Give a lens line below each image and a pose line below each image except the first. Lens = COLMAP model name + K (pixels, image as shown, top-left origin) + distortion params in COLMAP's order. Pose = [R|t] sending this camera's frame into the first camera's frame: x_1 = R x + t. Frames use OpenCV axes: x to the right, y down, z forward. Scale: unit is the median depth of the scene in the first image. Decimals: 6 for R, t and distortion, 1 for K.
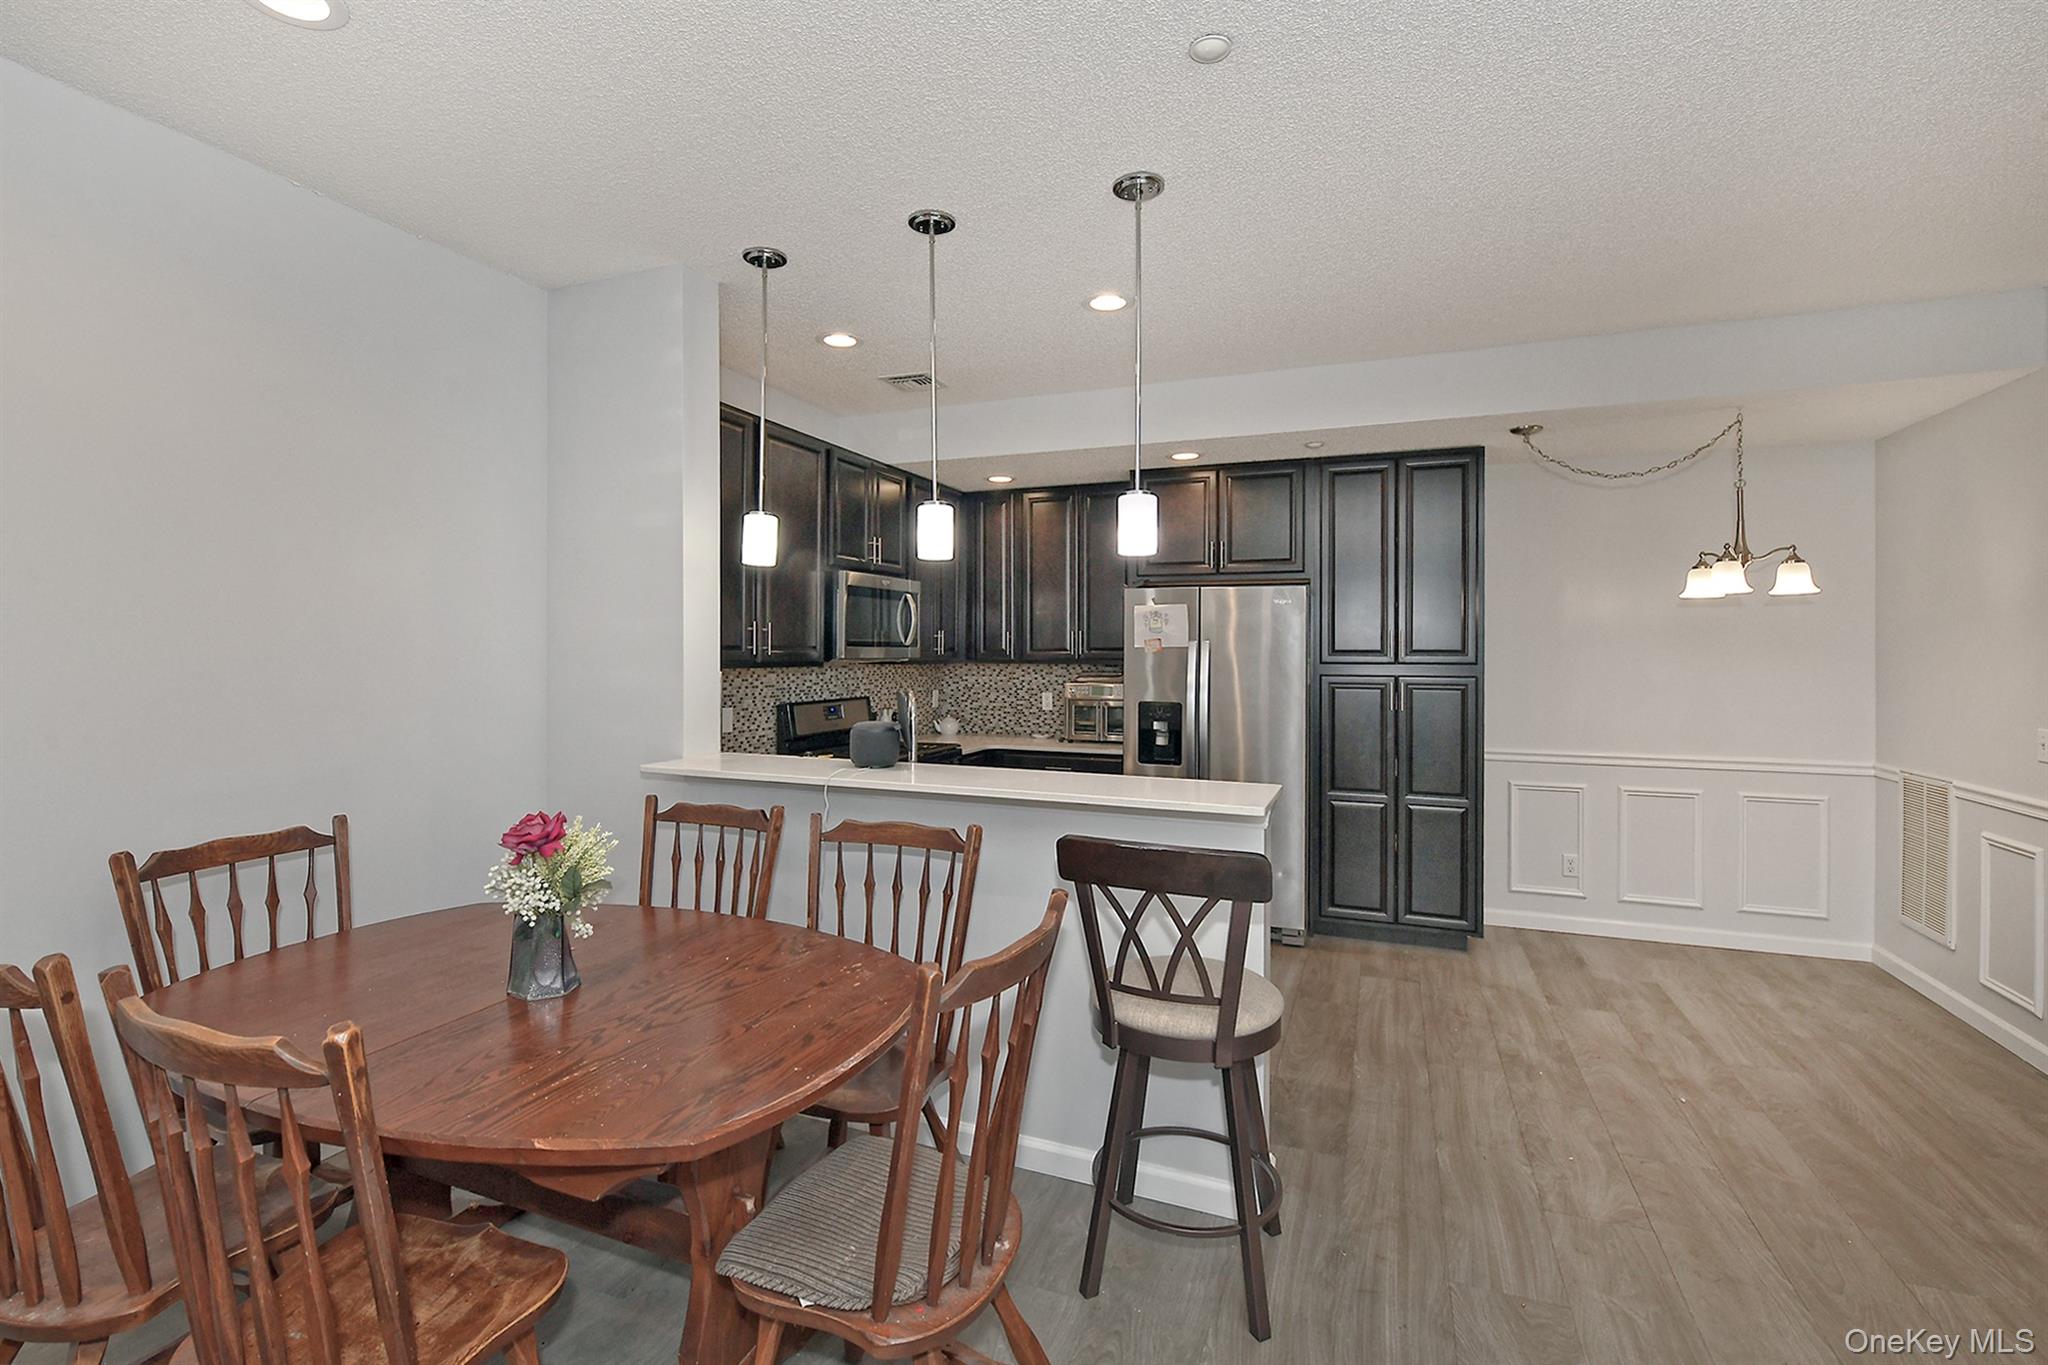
lens RADIAL K [[842.1, 0, 1054.9], [0, 842.1, 680.7], [0, 0, 1]] dist [0.001565, 0.000240]
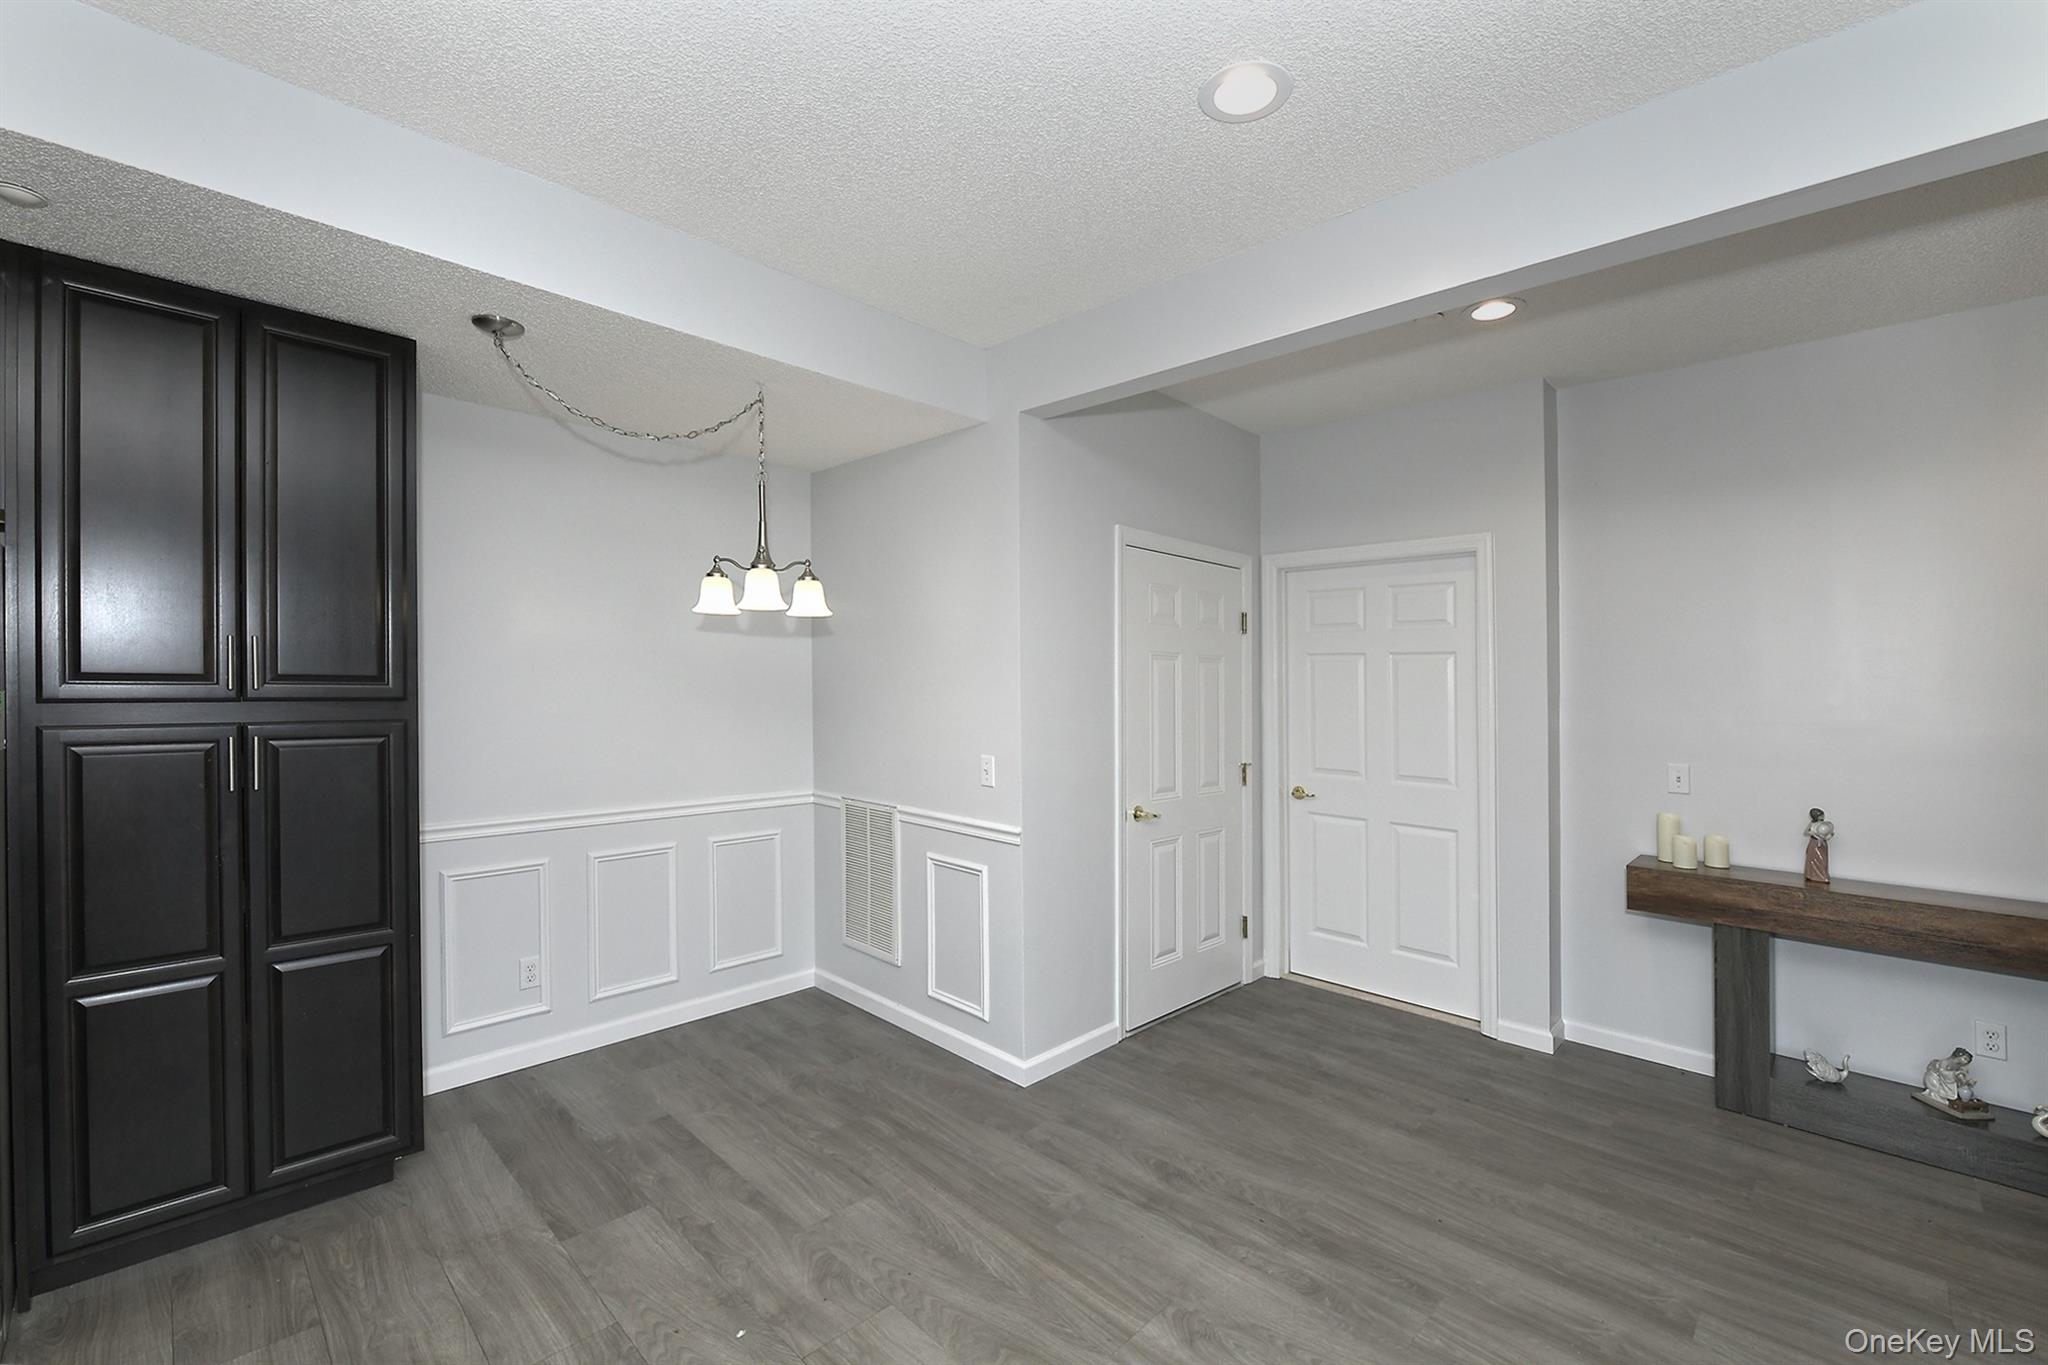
lens RADIAL K [[863.5, 0, 1024.0], [0, 863.5, 682.5], [0, 0, 1]] dist [-0.022187, 0.000412]
pose [[0.394048, 0.002233, 0.919087, 0.125519], [0.018098, 0.999784, -0.010189, -0.018103], [-0.918912, 0.020648, 0.393923, 0.381312]]
